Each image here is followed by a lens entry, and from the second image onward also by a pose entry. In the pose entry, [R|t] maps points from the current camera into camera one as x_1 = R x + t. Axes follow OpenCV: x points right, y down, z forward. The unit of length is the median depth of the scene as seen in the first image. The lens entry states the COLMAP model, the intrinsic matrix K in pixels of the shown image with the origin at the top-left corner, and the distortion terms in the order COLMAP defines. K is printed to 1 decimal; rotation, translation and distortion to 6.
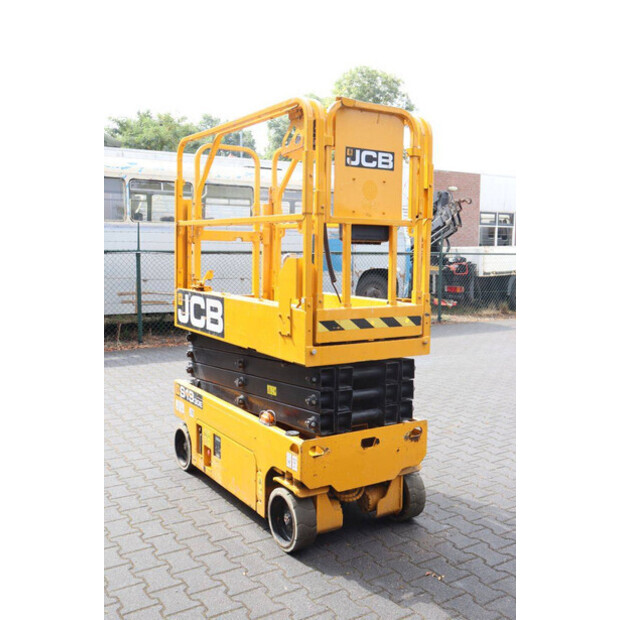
lens RADIAL K [[654.2, 0, 310.0], [0, 654.2, 310.0], [0, 0, 1]] dist [-0.019085, -0.018494]
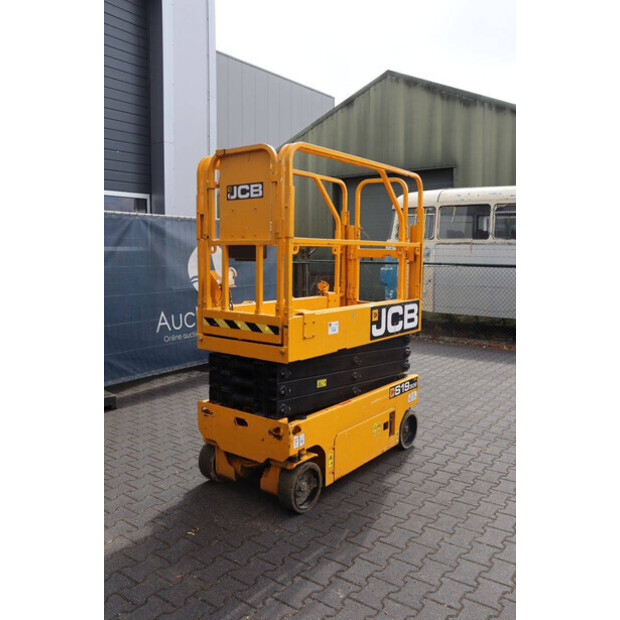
lens RADIAL K [[533.6, 0, 310.0], [0, 533.6, 310.0], [0, 0, 1]] dist [-0.107362, 0.001209]
pose [[0.347577, 0.089312, -0.933388, 1.051083], [-0.094061, 0.993753, 0.060062, -0.079515], [0.932922, 0.066919, 0.353806, 0.757087]]
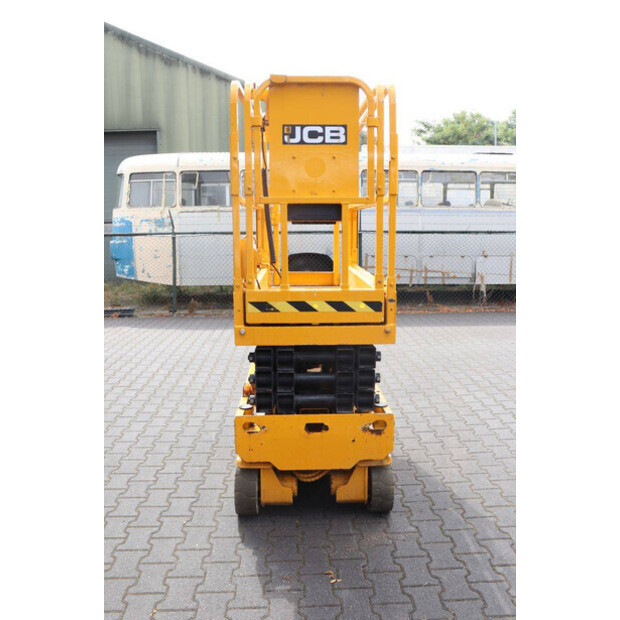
lens RADIAL K [[547.0, 0, 310.0], [0, 547.0, 310.0], [0, 0, 1]] dist [-0.092939, 0.013934]
pose [[0.861289, 0.060847, -0.504458, 0.486519], [-0.033377, 0.997435, 0.063324, -0.025123], [0.507017, -0.037703, 0.861111, 0.298806]]
